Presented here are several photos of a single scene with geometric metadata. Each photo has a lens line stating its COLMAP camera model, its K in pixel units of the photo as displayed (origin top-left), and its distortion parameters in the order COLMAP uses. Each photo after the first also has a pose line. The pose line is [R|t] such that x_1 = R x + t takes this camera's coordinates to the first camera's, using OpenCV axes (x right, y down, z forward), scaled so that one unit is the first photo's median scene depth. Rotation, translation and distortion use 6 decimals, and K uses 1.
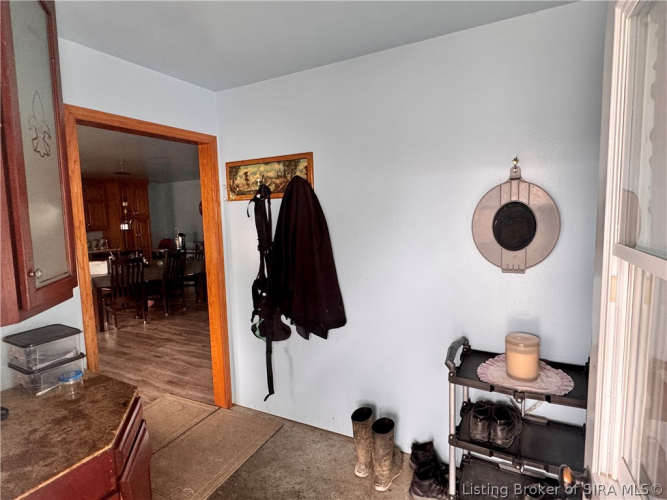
lens RADIAL K [[368.9, 0, 333.5], [0, 368.9, 250.0], [0, 0, 1]] dist [-0.001056, 0.000051]
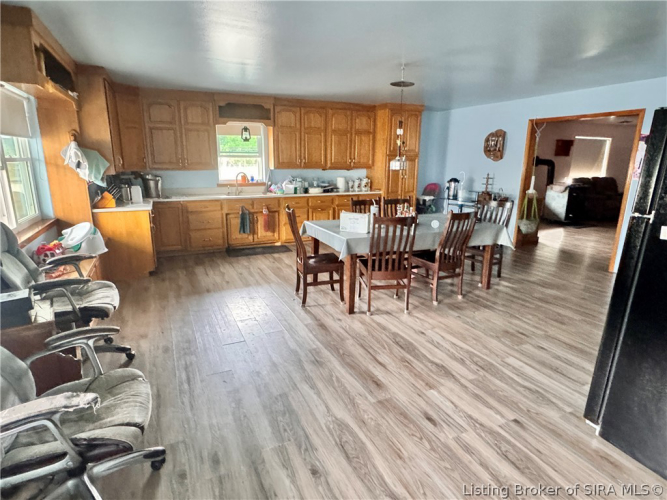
lens RADIAL K [[368.9, 0, 333.5], [0, 368.9, 250.0], [0, 0, 1]] dist [-0.001056, 0.000051]
pose [[0.798572, 0.185589, -0.572573, -0.259062], [-0.097103, 0.978540, 0.181744, -0.024512], [0.594015, -0.089537, 0.799455, 0.404147]]
